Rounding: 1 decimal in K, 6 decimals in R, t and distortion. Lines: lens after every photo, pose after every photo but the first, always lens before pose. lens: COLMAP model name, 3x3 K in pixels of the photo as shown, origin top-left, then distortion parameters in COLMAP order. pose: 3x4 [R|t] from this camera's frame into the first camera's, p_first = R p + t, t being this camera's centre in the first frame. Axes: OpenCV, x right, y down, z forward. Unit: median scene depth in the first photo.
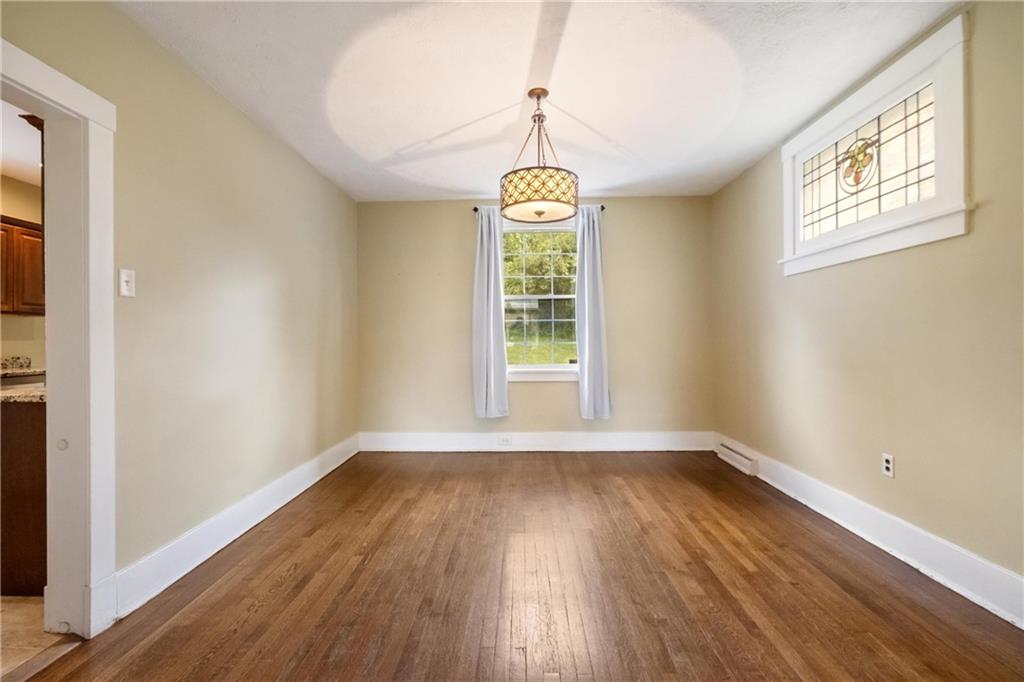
lens RADIAL K [[456.9, 0, 505.9], [0, 456.9, 338.5], [0, 0, 1]] dist [-0.003216, -0.000022]
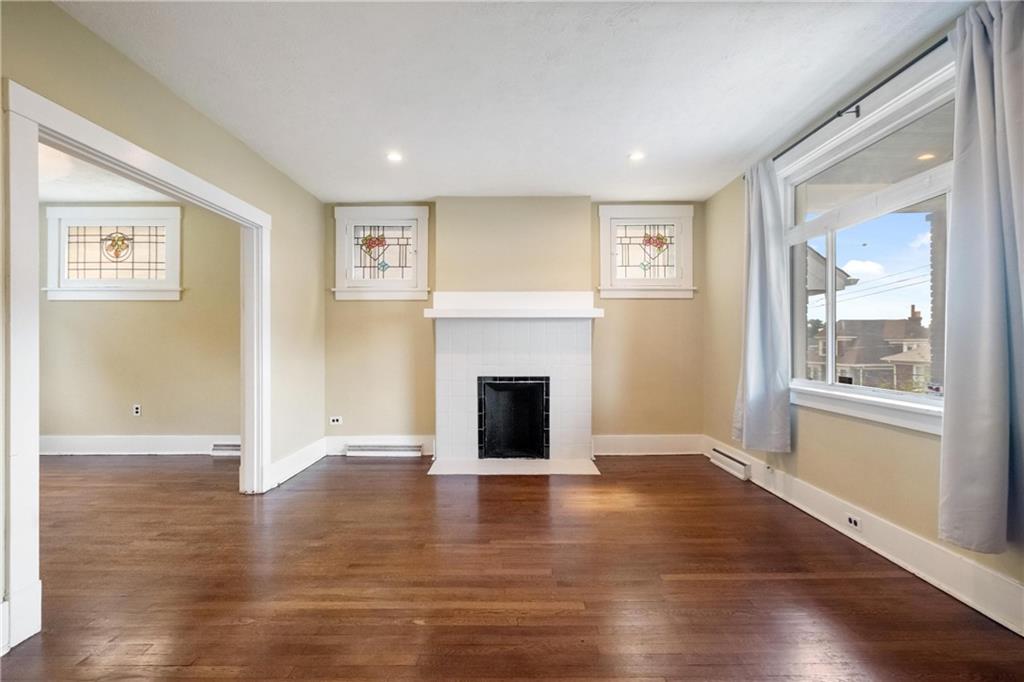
lens RADIAL K [[456.9, 0, 514.2], [0, 456.9, 339.9], [0, 0, 1]] dist [-0.003216, -0.000022]
pose [[-0.037367, 0.019920, 0.999103, -1.067096], [-0.005045, 0.999785, -0.020122, 0.008554], [-0.999289, -0.005792, -0.037259, -0.483628]]
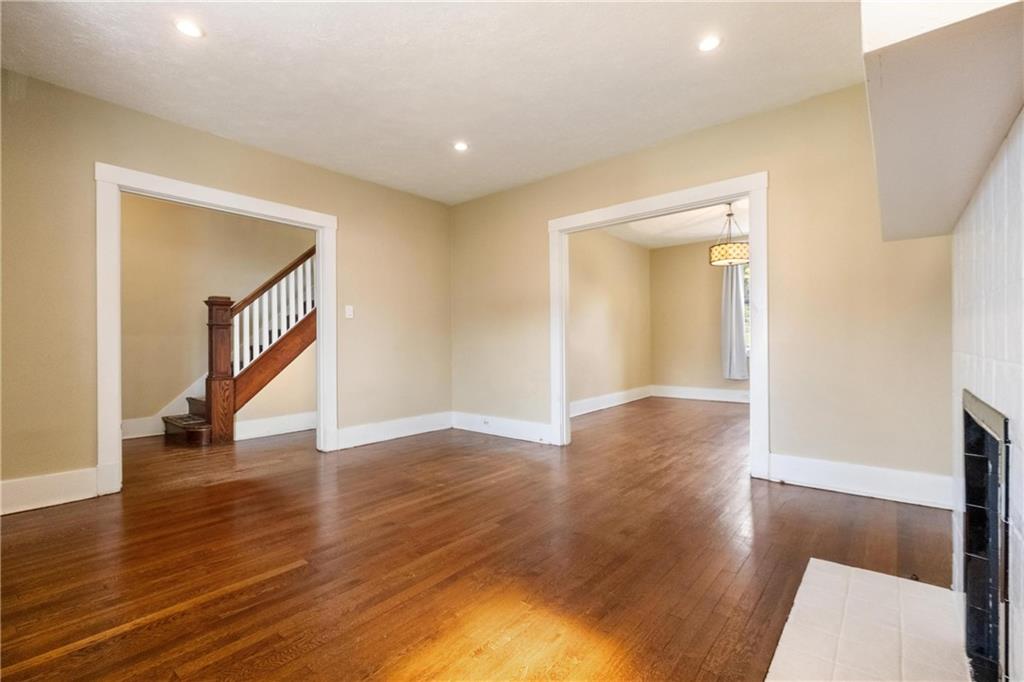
lens RADIAL K [[456.9, 0, 514.1], [0, 456.9, 341.8], [0, 0, 1]] dist [-0.003216, -0.000022]
pose [[0.785473, 0.008415, -0.618839, 0.601251], [-0.000845, 0.999921, 0.012525, 0.044809], [0.618896, -0.009315, 0.785418, -1.207319]]
